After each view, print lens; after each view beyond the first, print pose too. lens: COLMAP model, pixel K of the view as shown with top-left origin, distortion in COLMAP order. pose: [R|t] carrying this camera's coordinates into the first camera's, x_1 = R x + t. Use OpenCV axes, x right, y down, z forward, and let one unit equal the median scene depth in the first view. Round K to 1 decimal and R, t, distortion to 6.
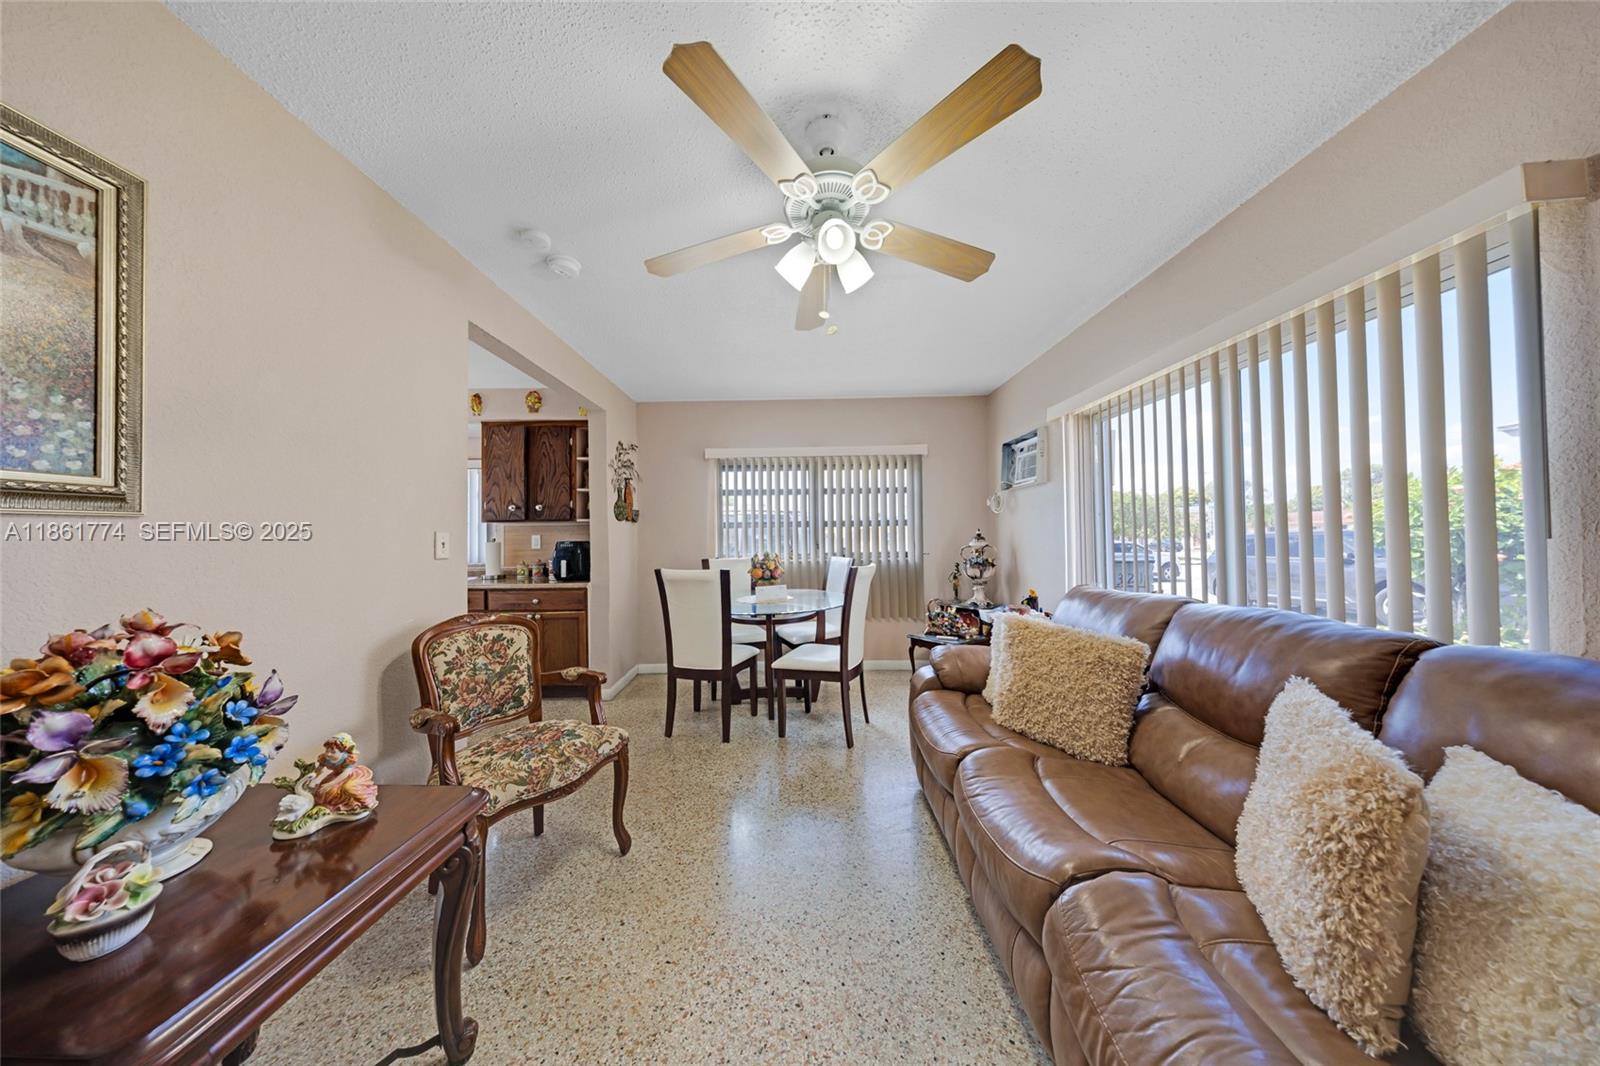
lens RADIAL K [[465.7, 0, 792.6], [0, 465.7, 528.8], [0, 0, 1]] dist [-0.000776, 0.000218]
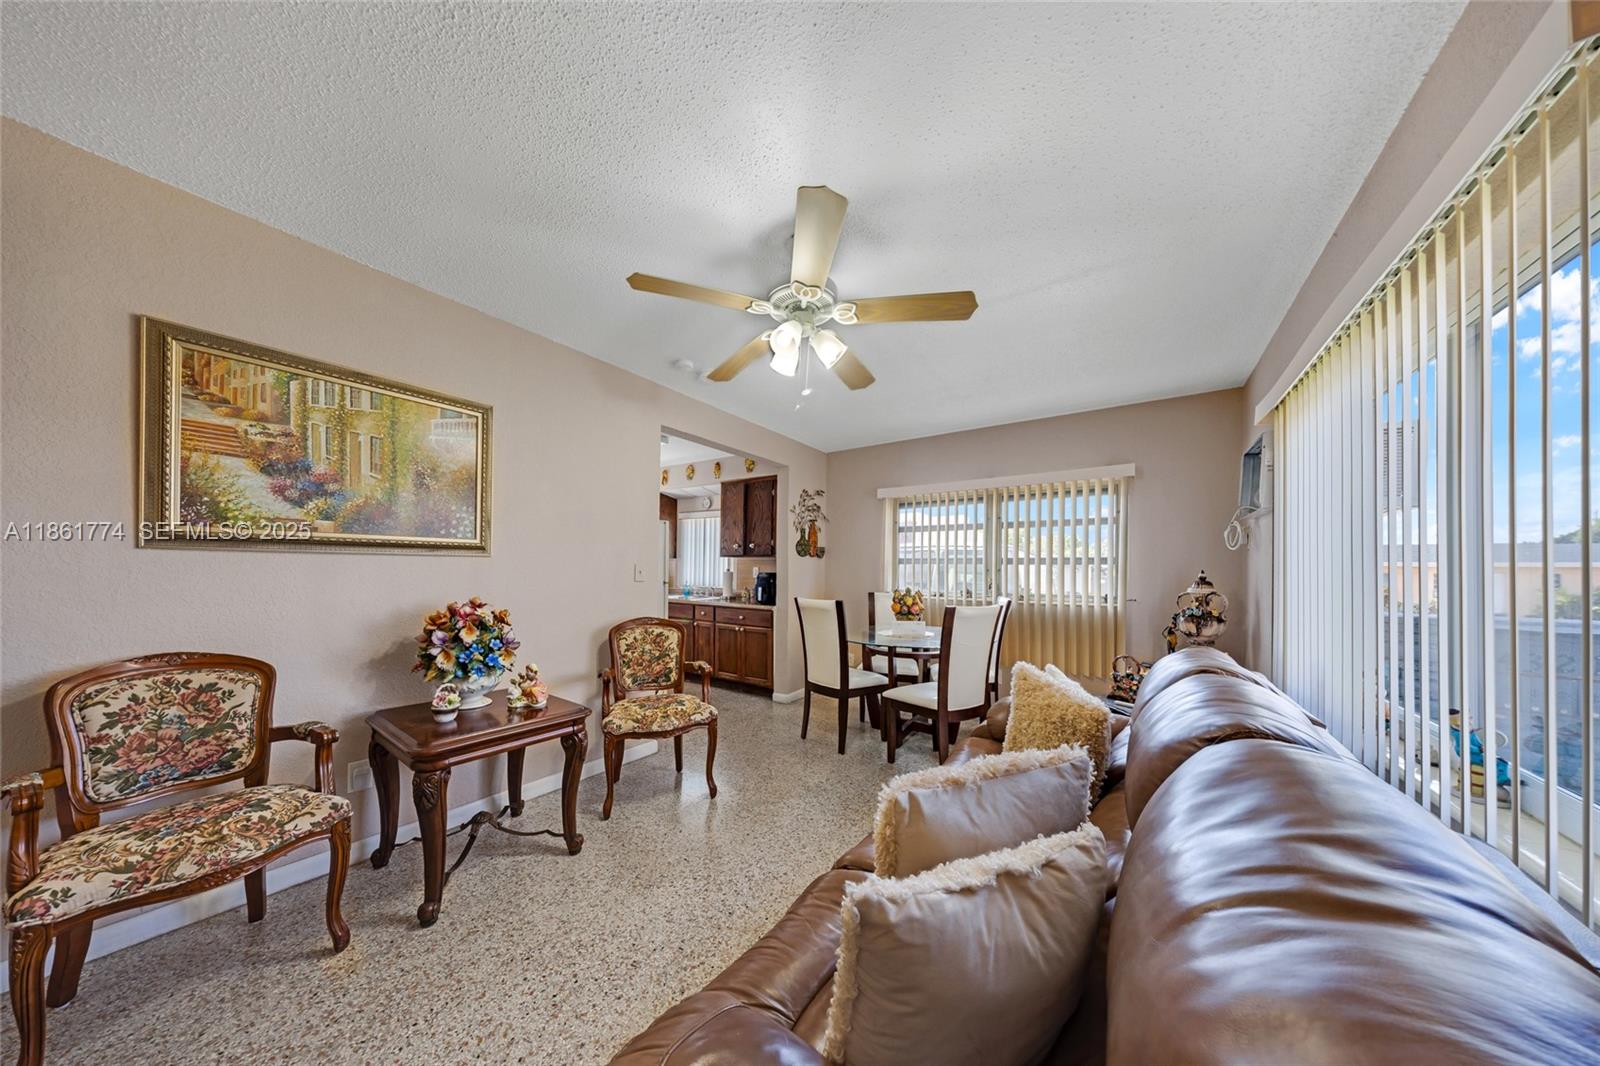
lens RADIAL K [[465.7, 0, 780.2], [0, 465.7, 565.0], [0, 0, 1]] dist [-0.000776, 0.000218]
pose [[0.820373, 0.018060, -0.571543, 0.521511], [-0.014757, 0.999837, 0.010412, -0.013727], [0.571638, -0.000107, 0.820506, -0.025730]]
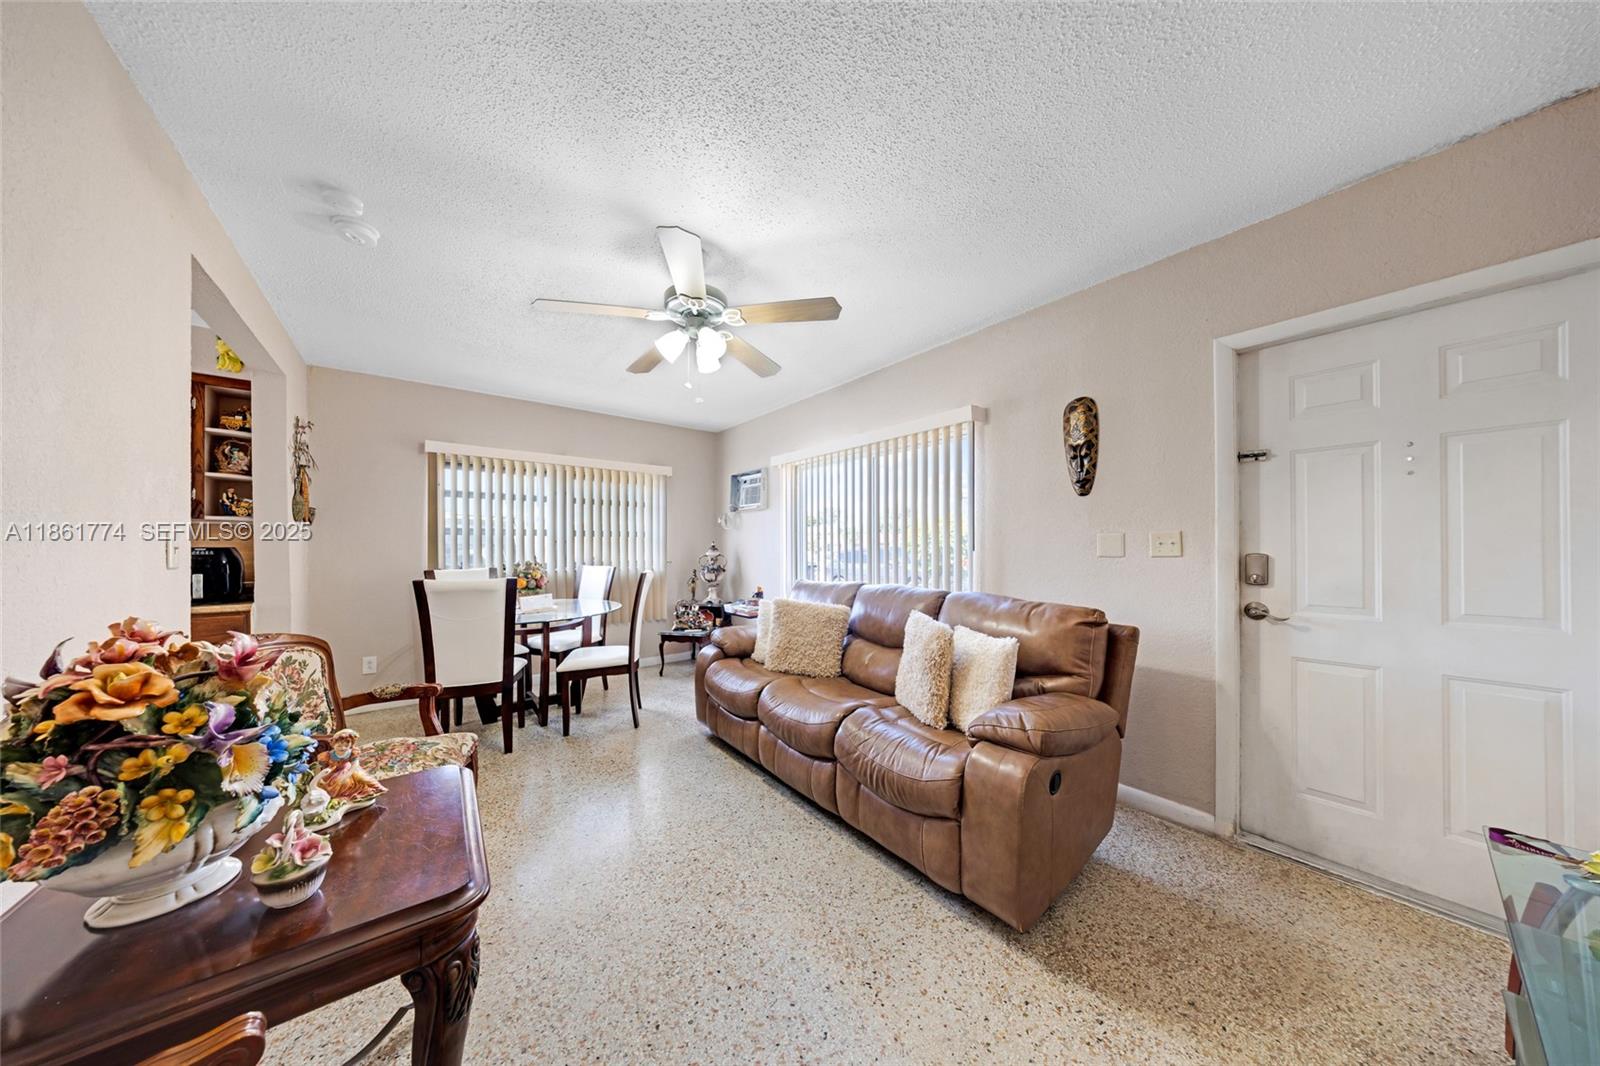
lens RADIAL K [[465.7, 0, 800.7], [0, 465.7, 541.1], [0, 0, 1]] dist [-0.000776, 0.000218]
pose [[0.771582, 0.019970, 0.635817, -0.415093], [-0.020176, 0.999773, -0.006918, 0.004589], [-0.635810, -0.007490, 0.771809, -0.212166]]
